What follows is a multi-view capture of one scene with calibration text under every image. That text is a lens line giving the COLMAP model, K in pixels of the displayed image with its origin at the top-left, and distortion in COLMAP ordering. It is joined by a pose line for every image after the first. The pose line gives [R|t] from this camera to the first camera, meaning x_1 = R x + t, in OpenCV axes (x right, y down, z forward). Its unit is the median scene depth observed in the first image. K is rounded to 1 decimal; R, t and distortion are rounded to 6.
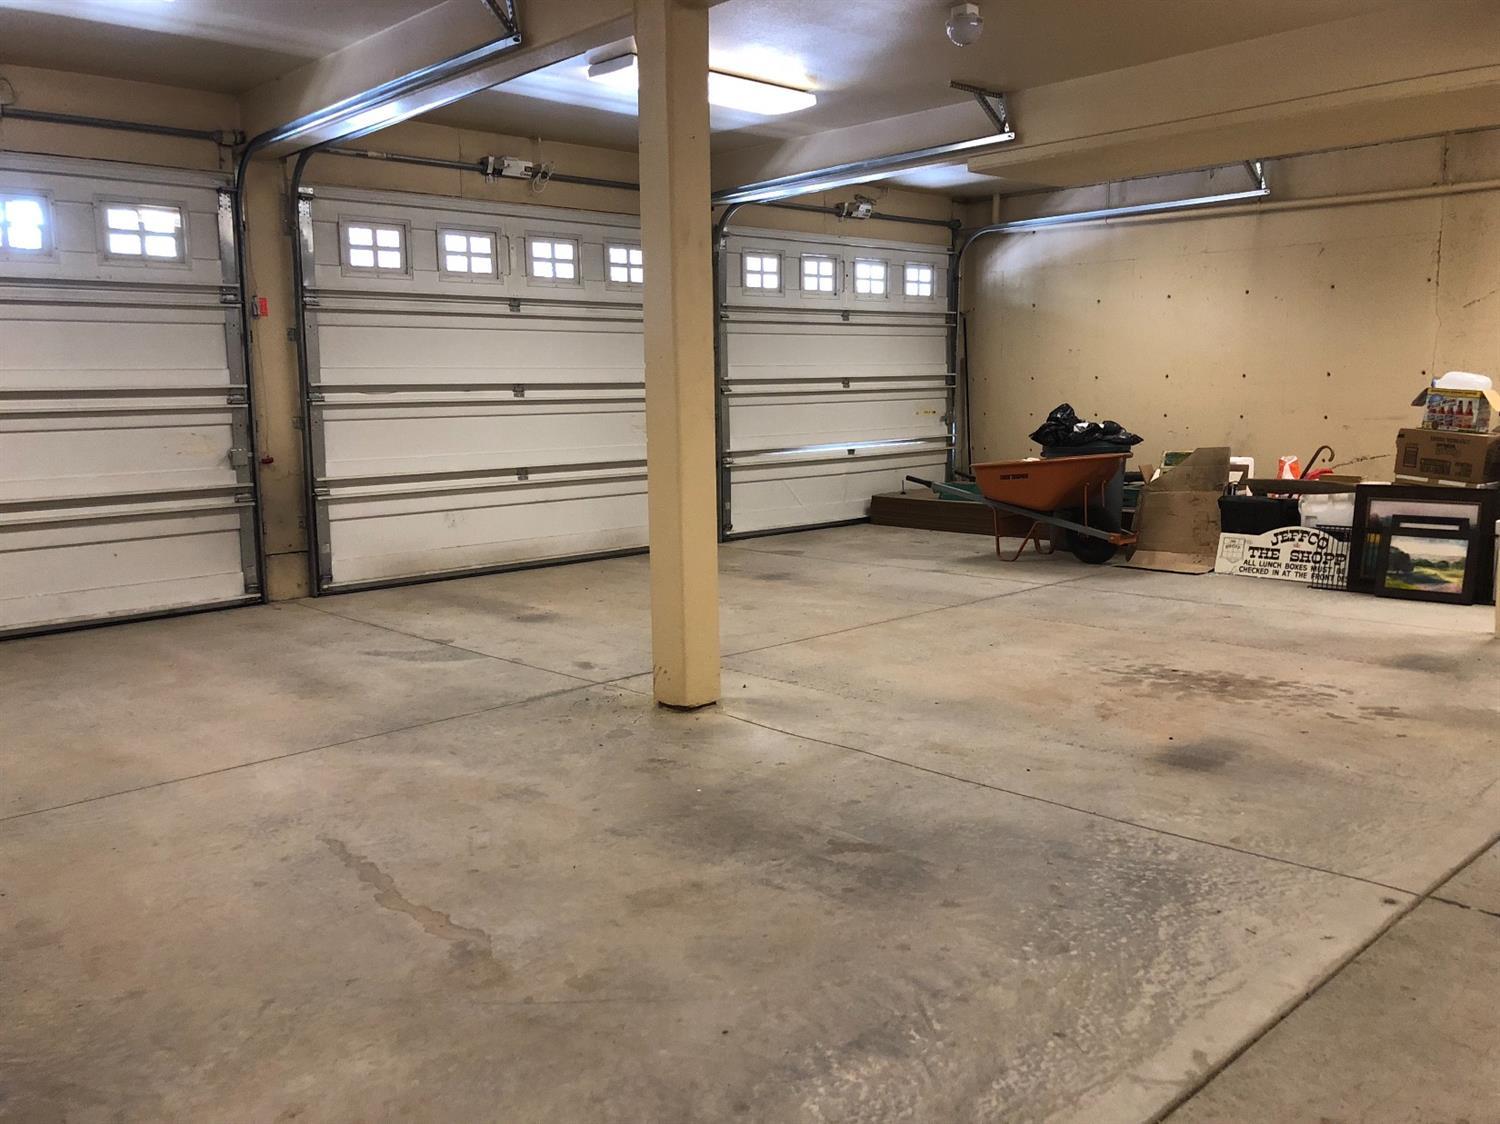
lens RADIAL K [[1230.7, 0, 740.0], [0, 1230.7, 544.5], [0, 0, 1]] dist [0.040187, -0.045352]
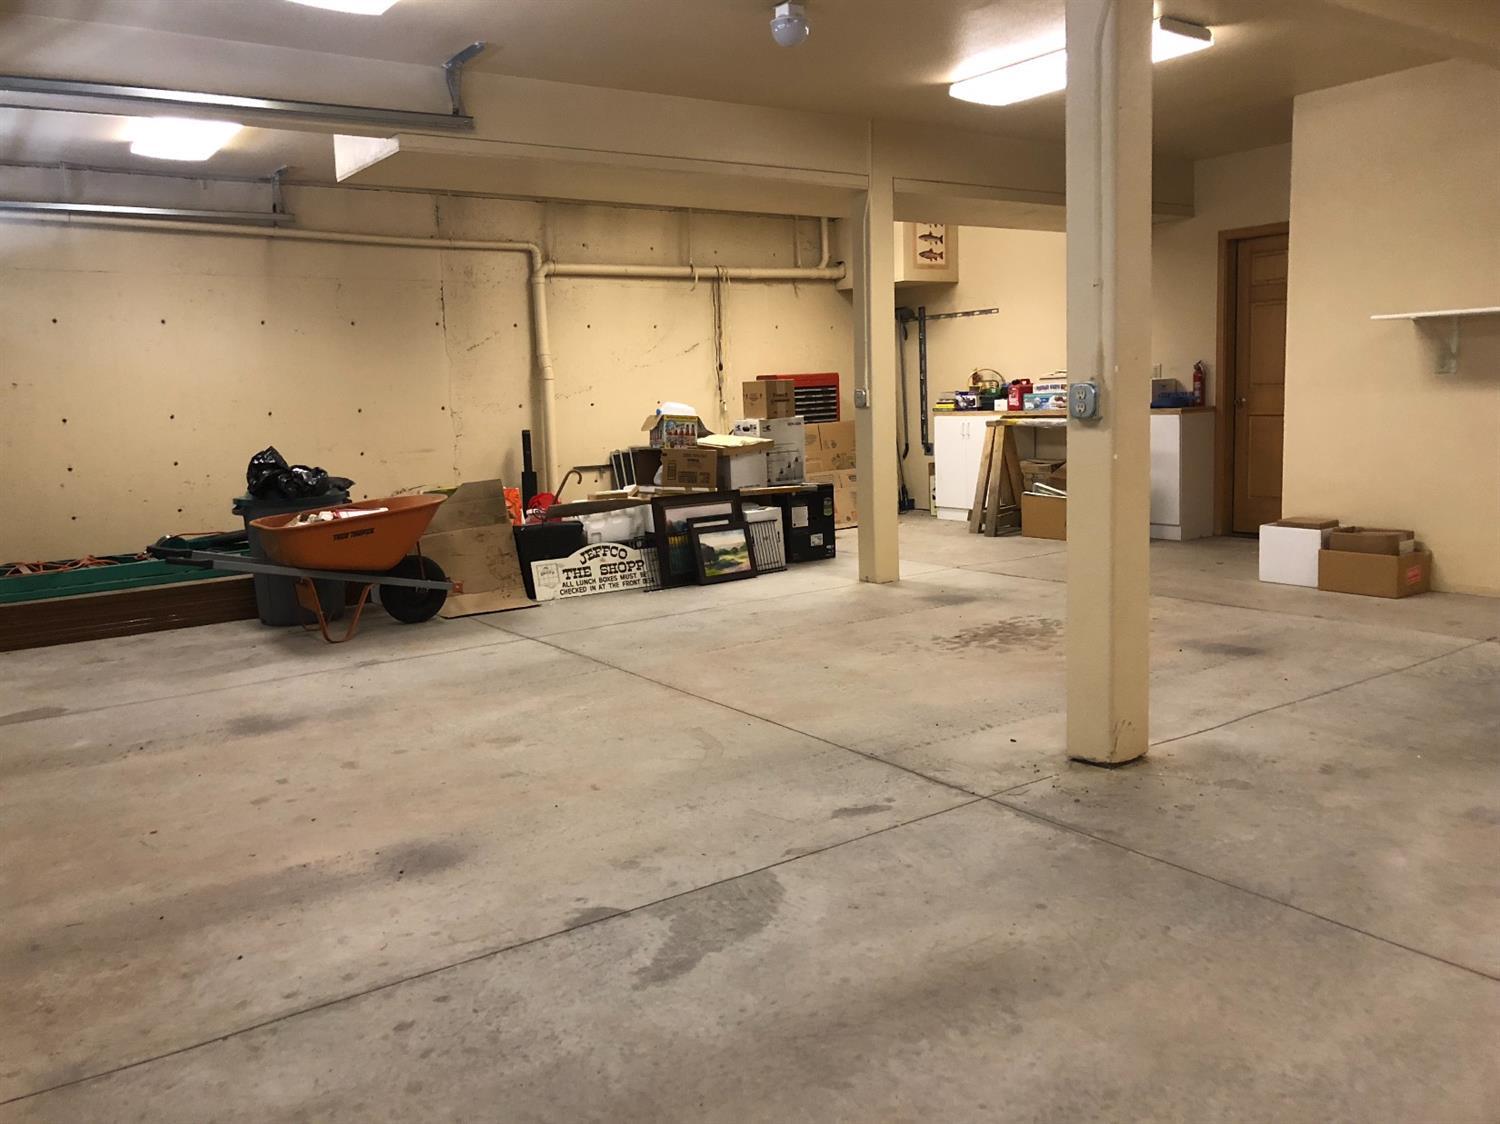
lens RADIAL K [[1213.1, 0, 750.0], [0, 1213.1, 562.0], [0, 0, 1]] dist [0.031306, -0.009186]
pose [[0.145277, -0.127206, 0.981179, -0.633901], [0.157387, 0.982044, 0.104015, -0.096002], [-0.976793, 0.139314, 0.162689, 0.751811]]
